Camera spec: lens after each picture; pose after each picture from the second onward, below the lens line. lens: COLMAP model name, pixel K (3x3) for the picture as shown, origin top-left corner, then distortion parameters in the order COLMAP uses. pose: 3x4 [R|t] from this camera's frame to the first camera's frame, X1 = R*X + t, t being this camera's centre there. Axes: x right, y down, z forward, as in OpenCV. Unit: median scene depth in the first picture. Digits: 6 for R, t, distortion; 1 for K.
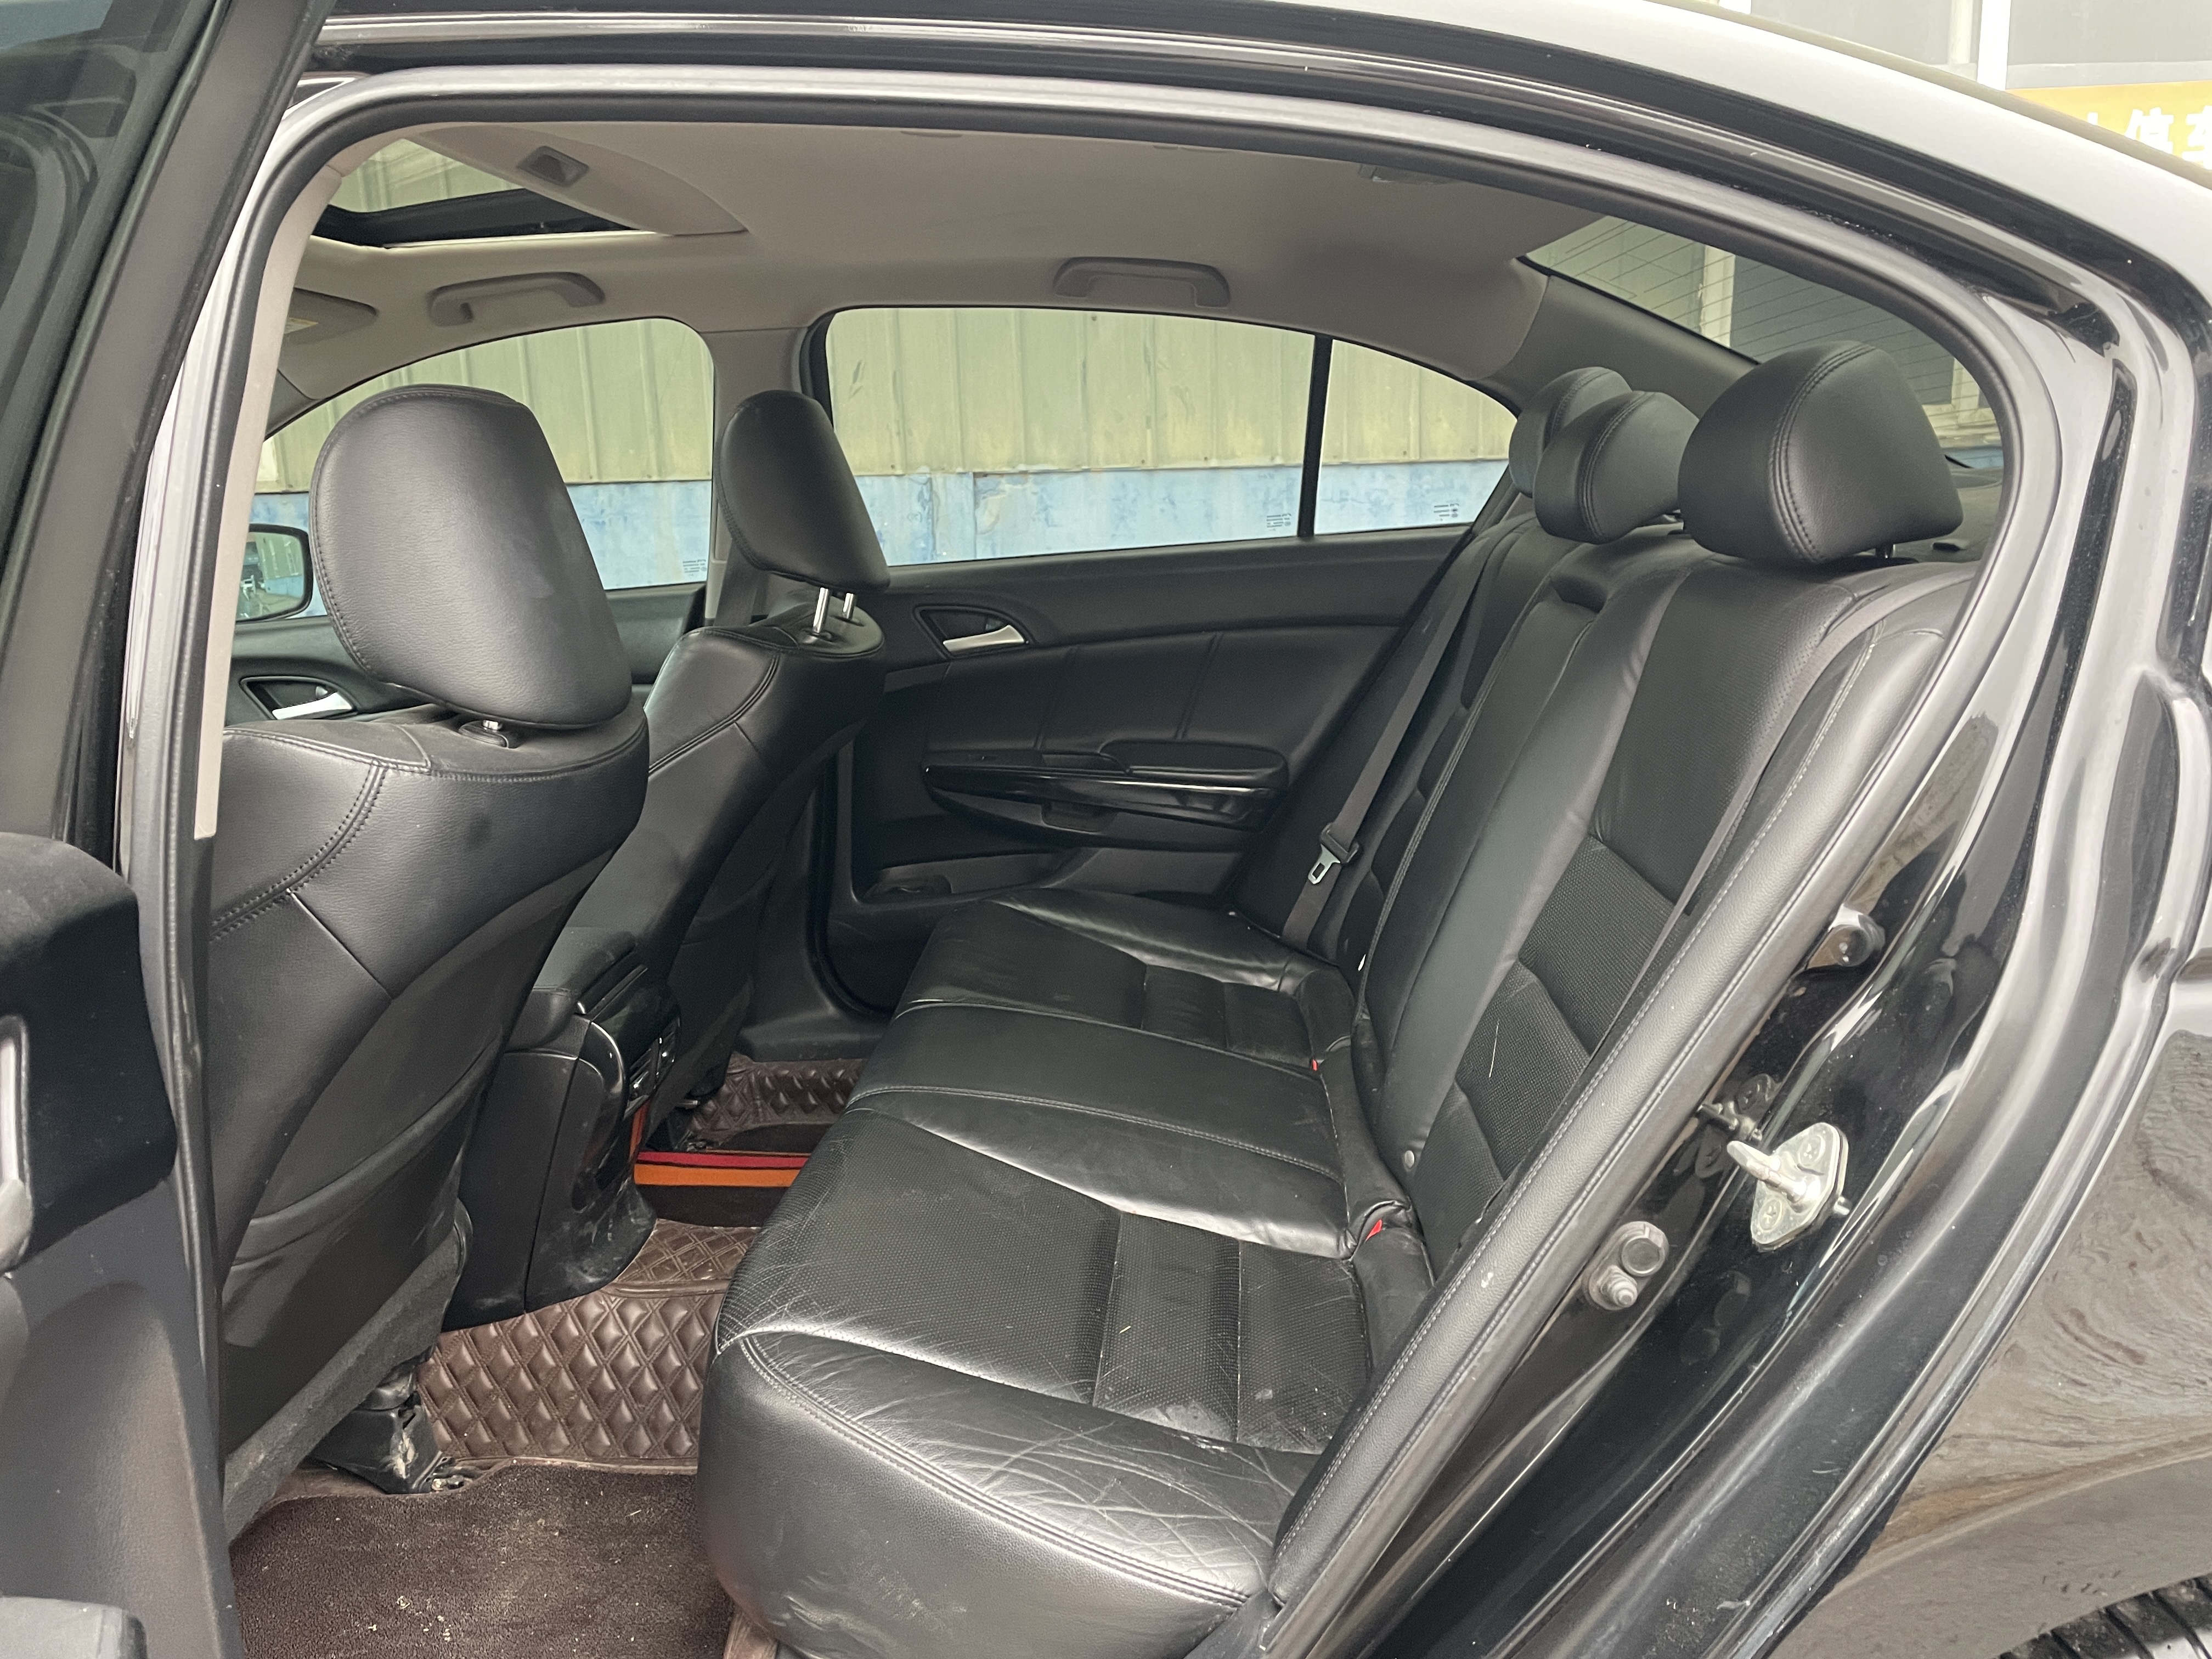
lens RADIAL K [[1662.8, 0, 1110.4], [0, 1662.8, 824.8], [0, 0, 1]] dist [0.097058, -0.117583]
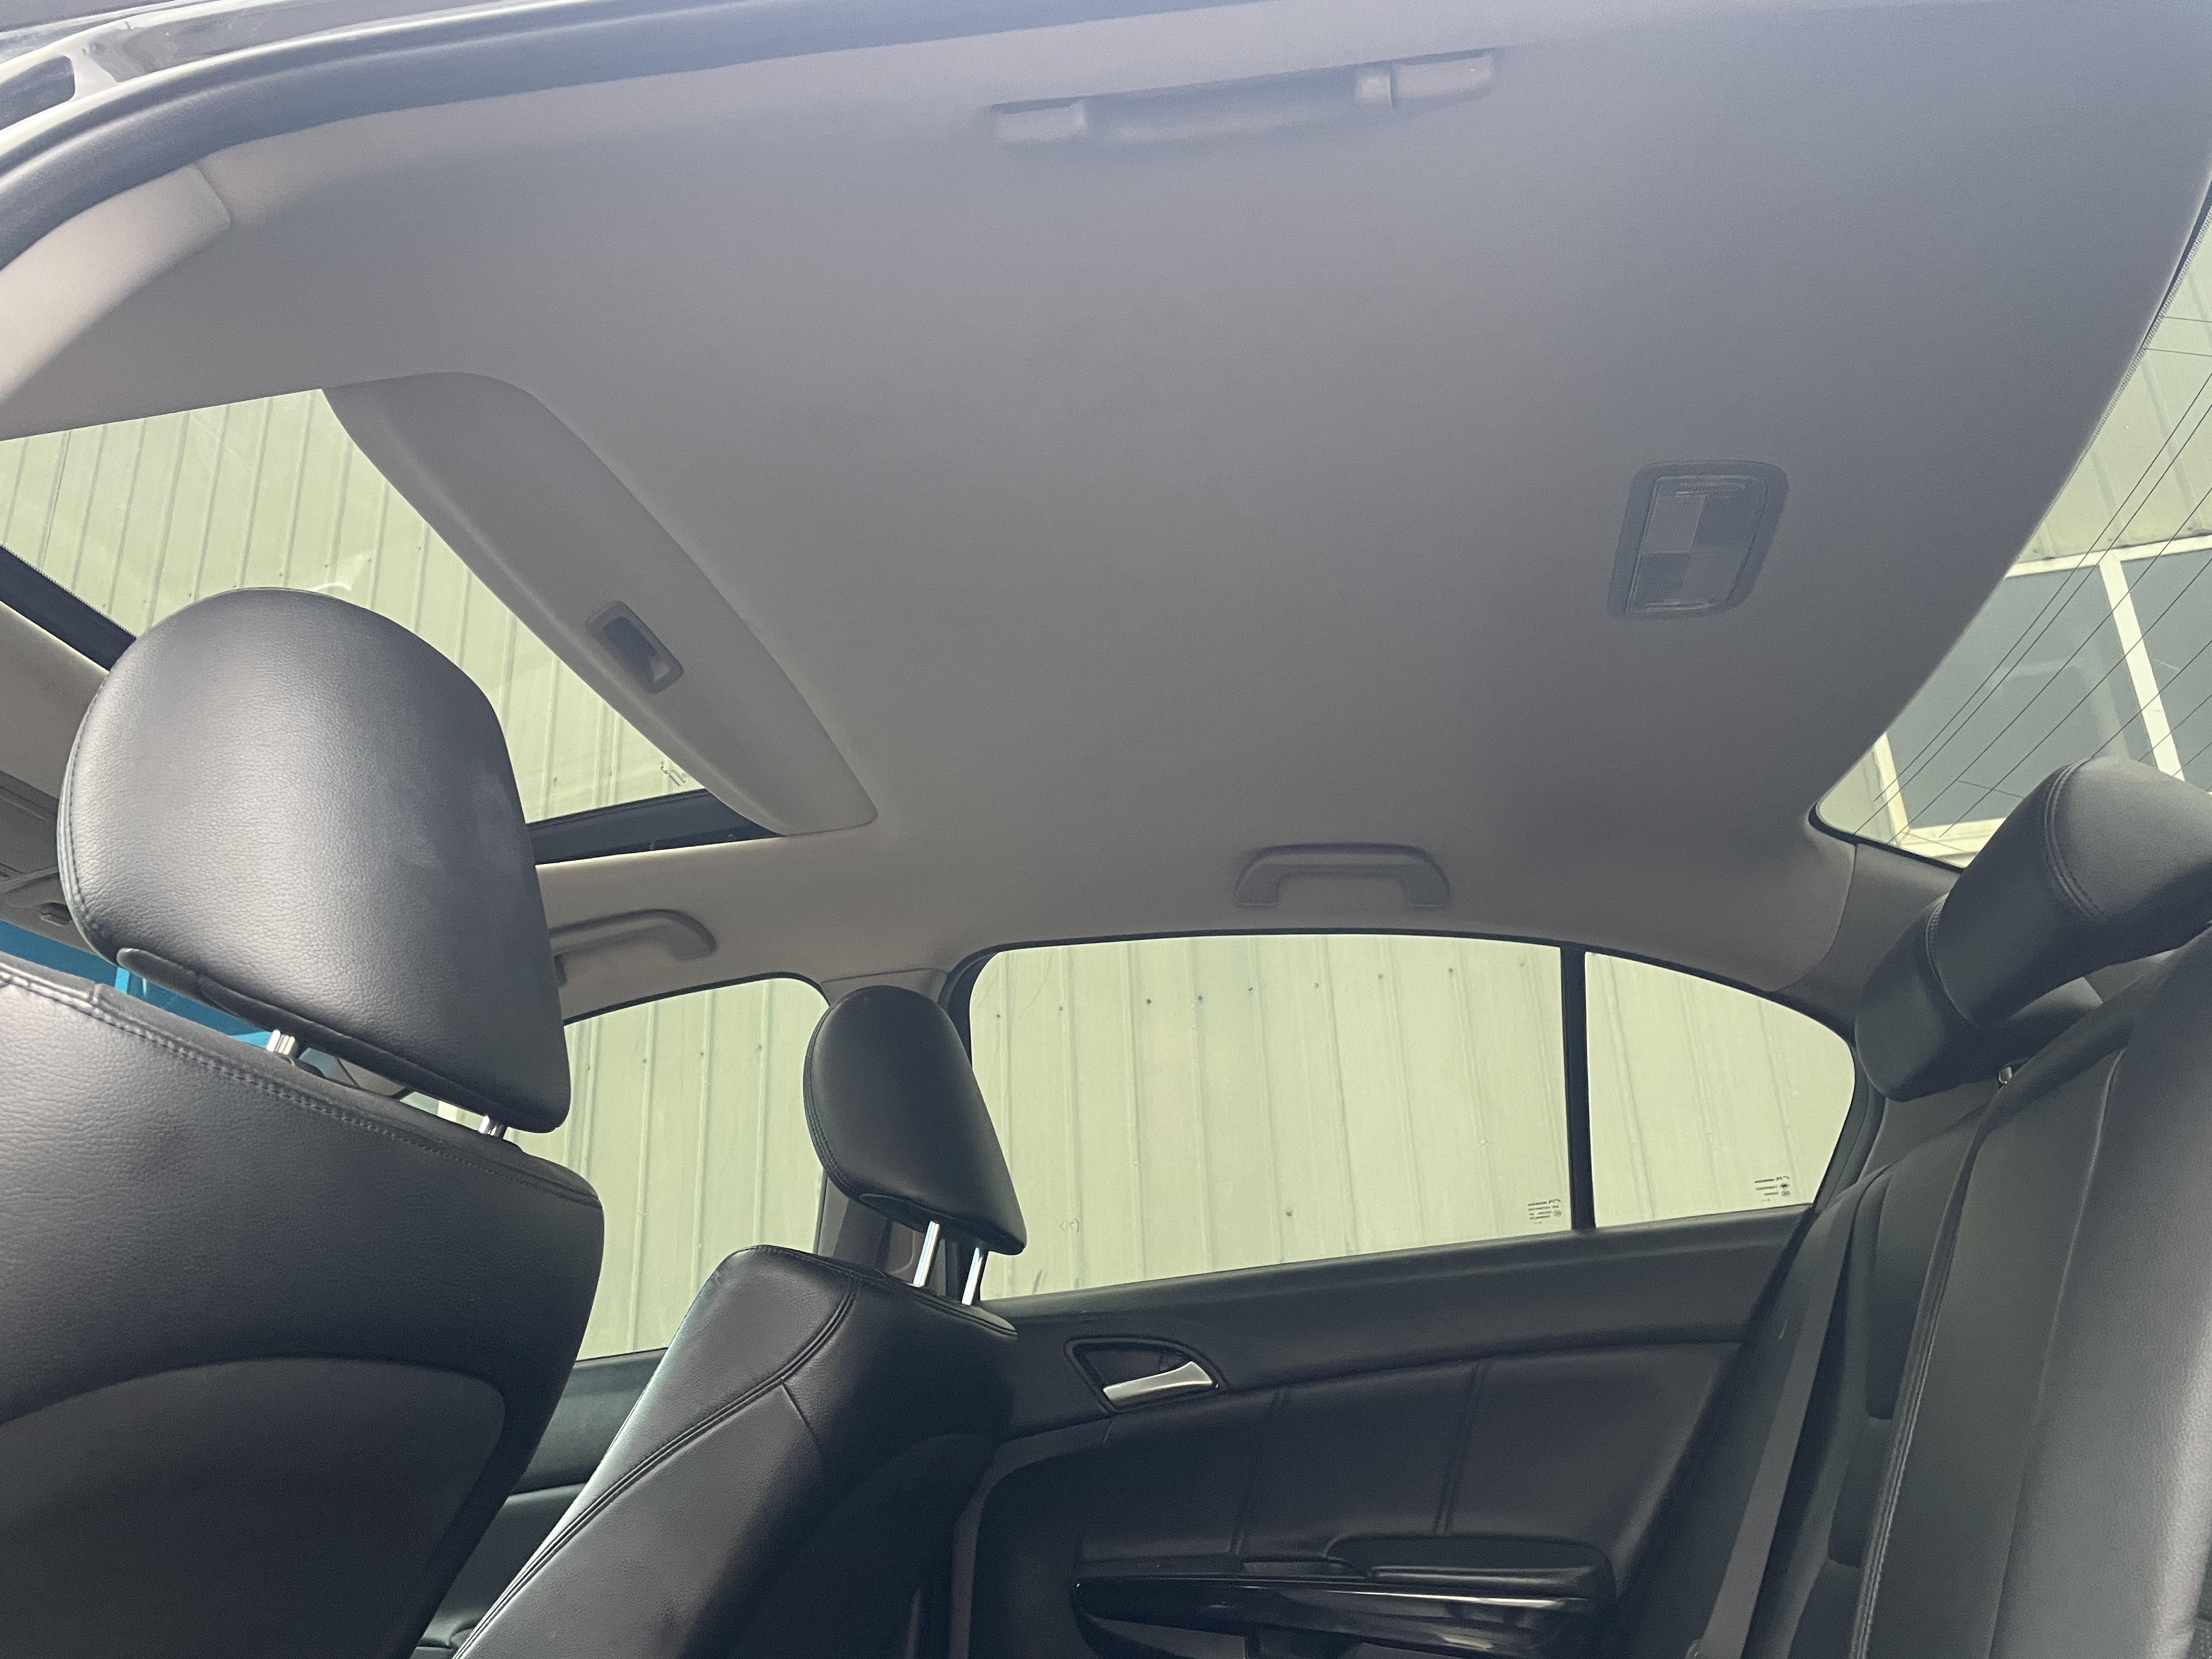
lens RADIAL K [[1662.8, 0, 1110.4], [0, 1662.8, 824.8], [0, 0, 1]] dist [0.097058, -0.117583]
pose [[0.993353, -0.056328, -0.100380, -0.008612], [-0.009414, 0.829402, -0.558573, 0.102064], [0.114719, 0.555805, 0.823359, 0.255052]]
